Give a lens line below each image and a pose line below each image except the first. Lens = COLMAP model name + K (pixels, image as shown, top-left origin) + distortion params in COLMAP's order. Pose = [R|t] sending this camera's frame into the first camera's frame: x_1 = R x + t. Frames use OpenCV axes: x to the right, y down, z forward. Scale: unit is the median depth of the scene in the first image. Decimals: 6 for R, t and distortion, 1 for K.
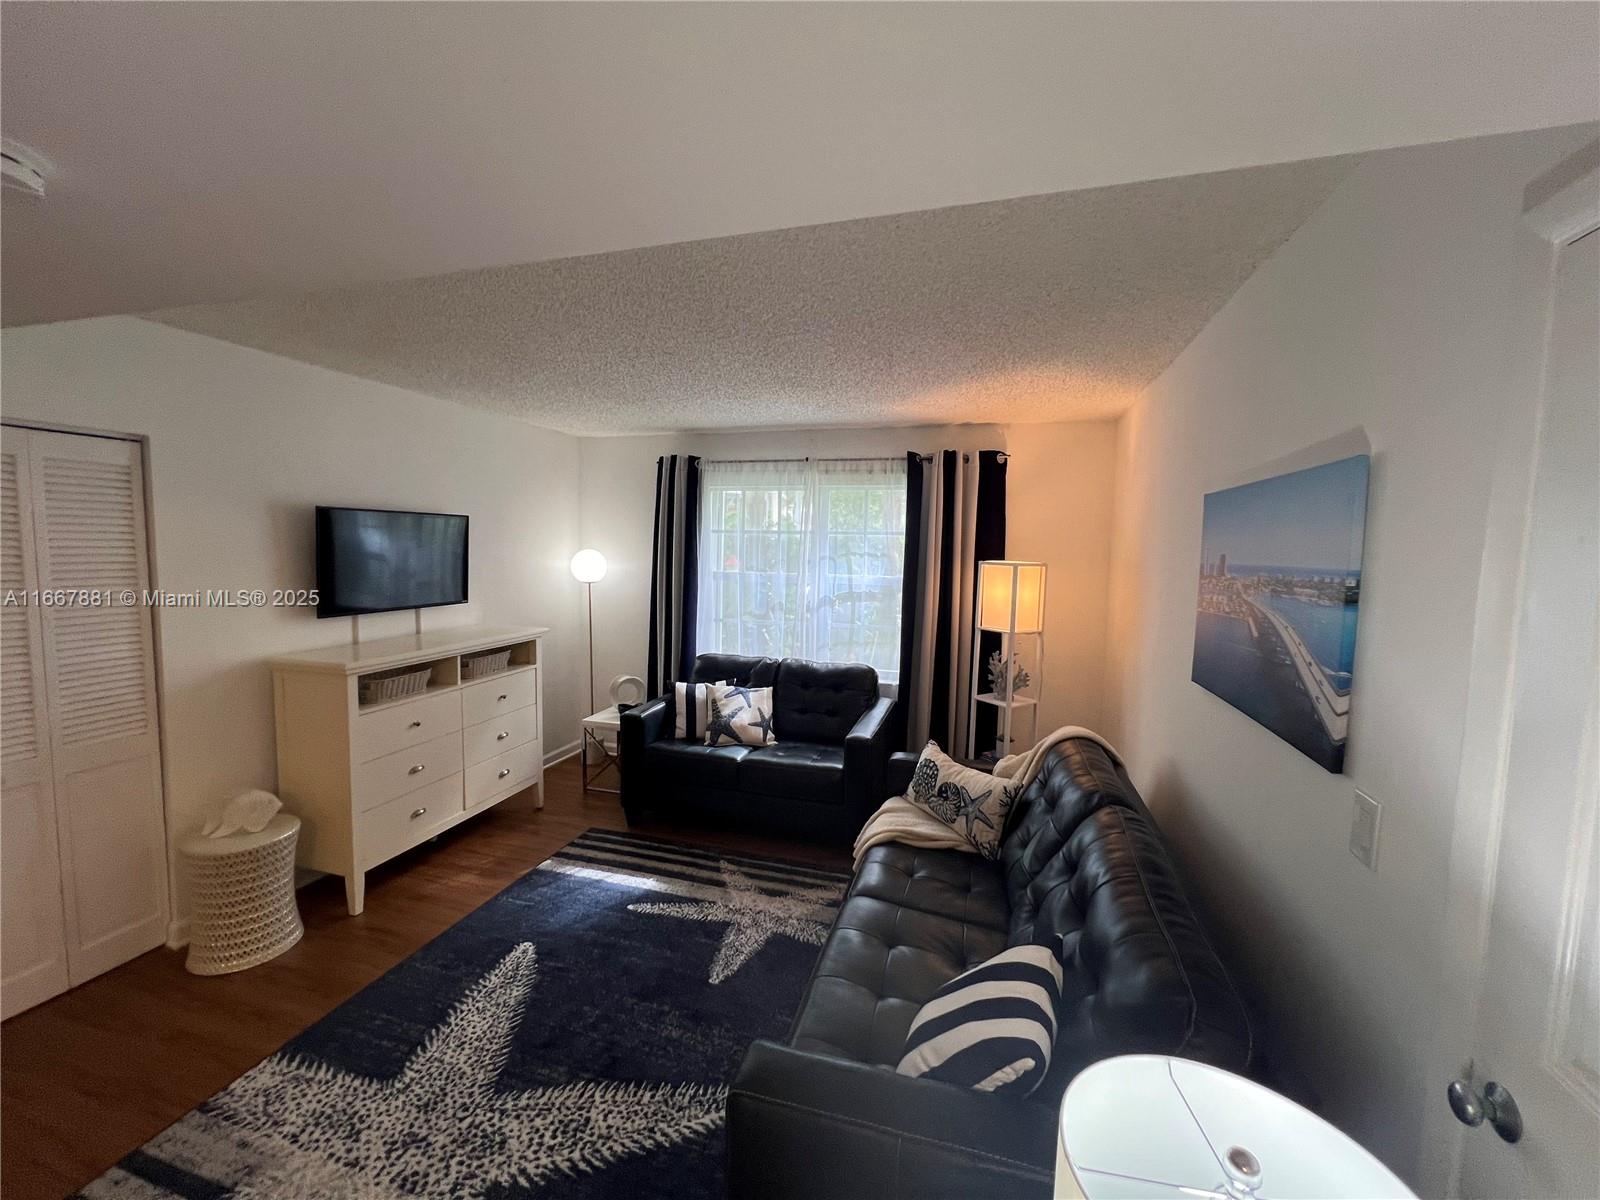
lens RADIAL K [[644.9, 0, 798.9], [0, 644.9, 597.1], [0, 0, 1]] dist [0.000216, -0.000319]
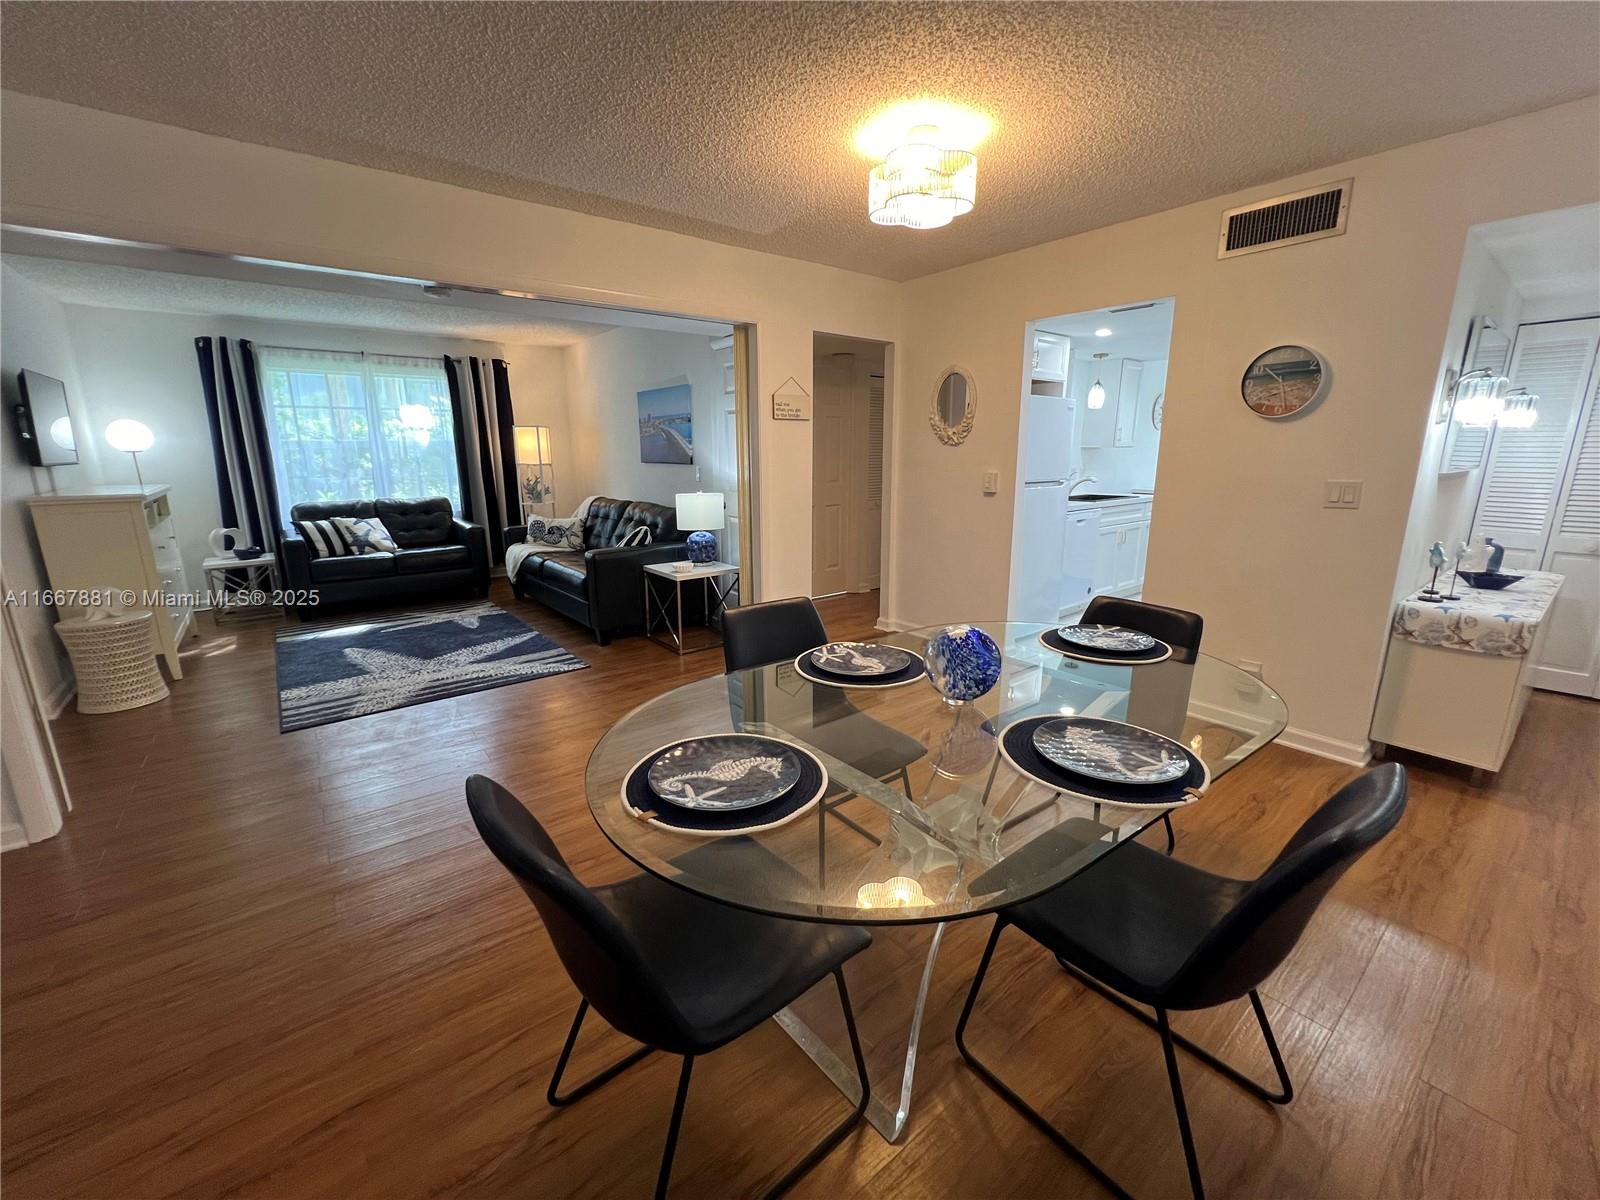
lens RADIAL K [[647.6, 0, 800.3], [0, 647.6, 597.0], [0, 0, 1]] dist [-0.003385, 0.001326]
pose [[0.567909, -0.206989, 0.796640, -0.718358], [0.081498, 0.977248, 0.195817, 0.111595], [-0.819047, -0.046282, 0.571857, -0.633182]]
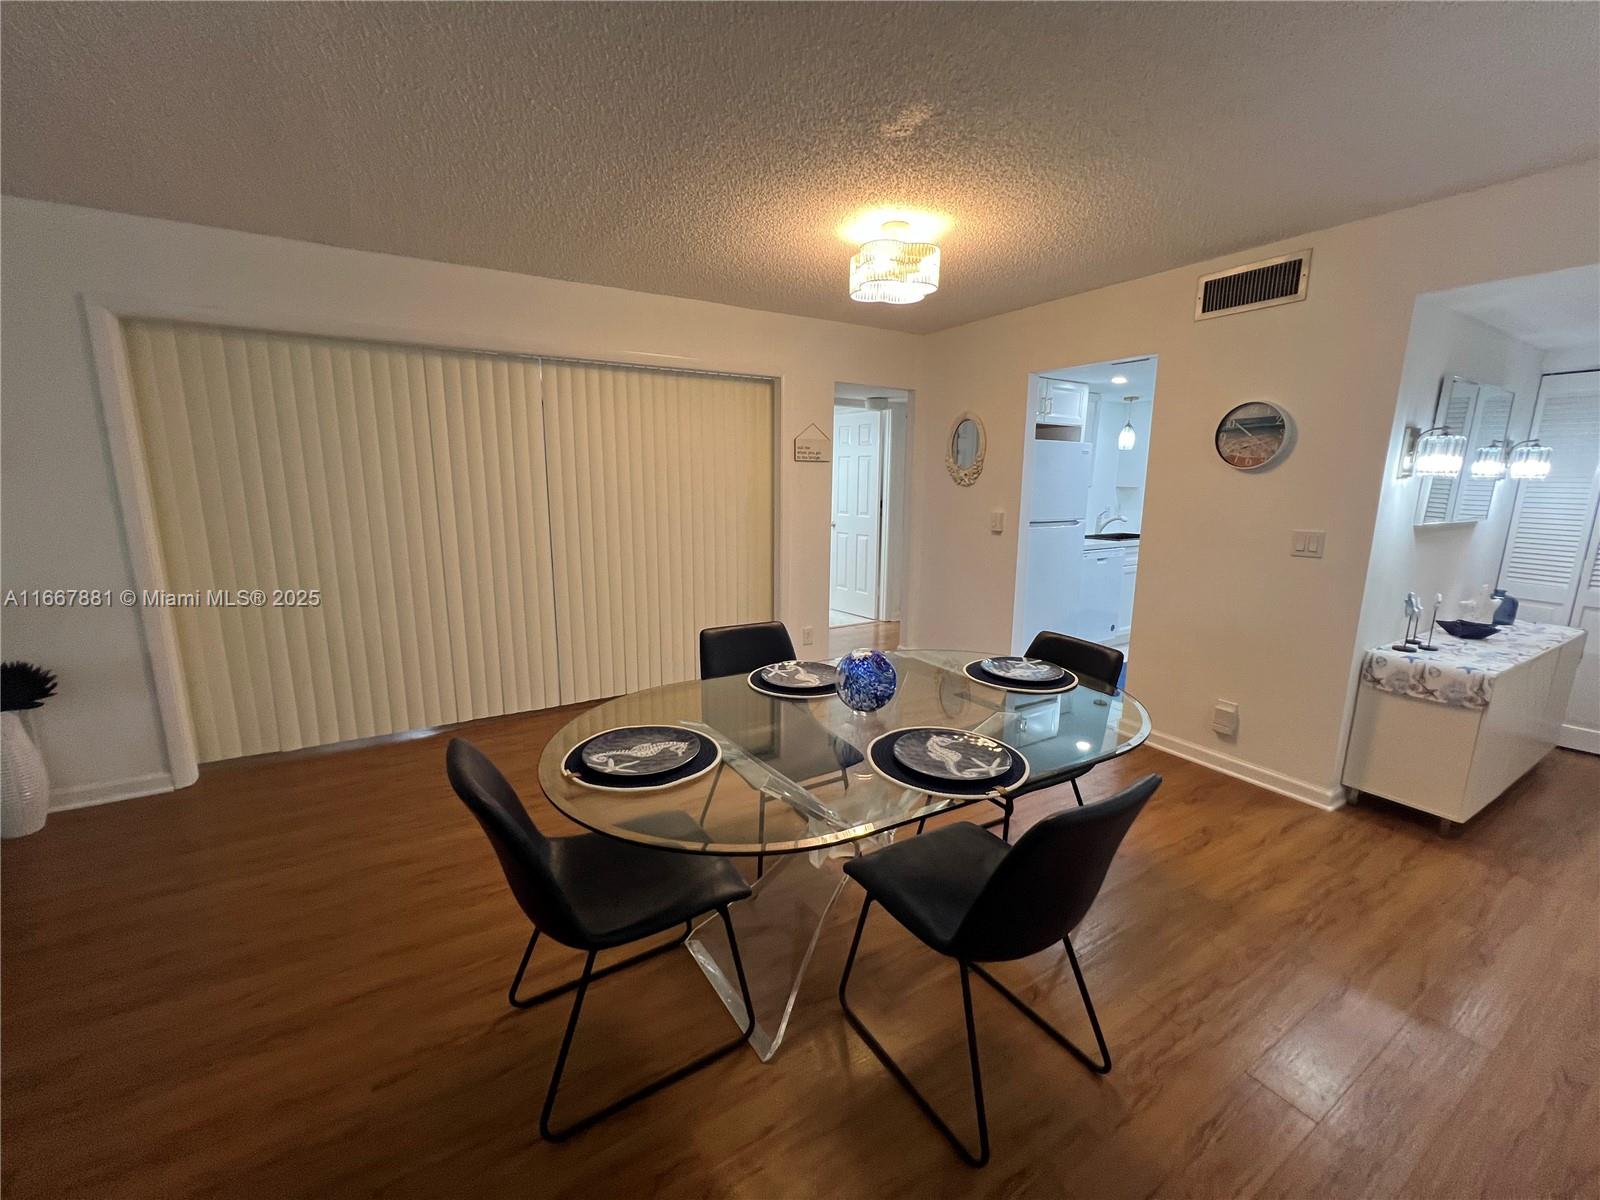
lens RADIAL K [[644.9, 0, 798.9], [0, 644.9, 597.1], [0, 0, 1]] dist [0.000216, -0.000319]
pose [[0.665099, -0.153656, 0.730776, -0.725213], [0.065110, 0.986807, 0.148232, 0.102502], [-0.743911, -0.051008, 0.666329, -0.764784]]
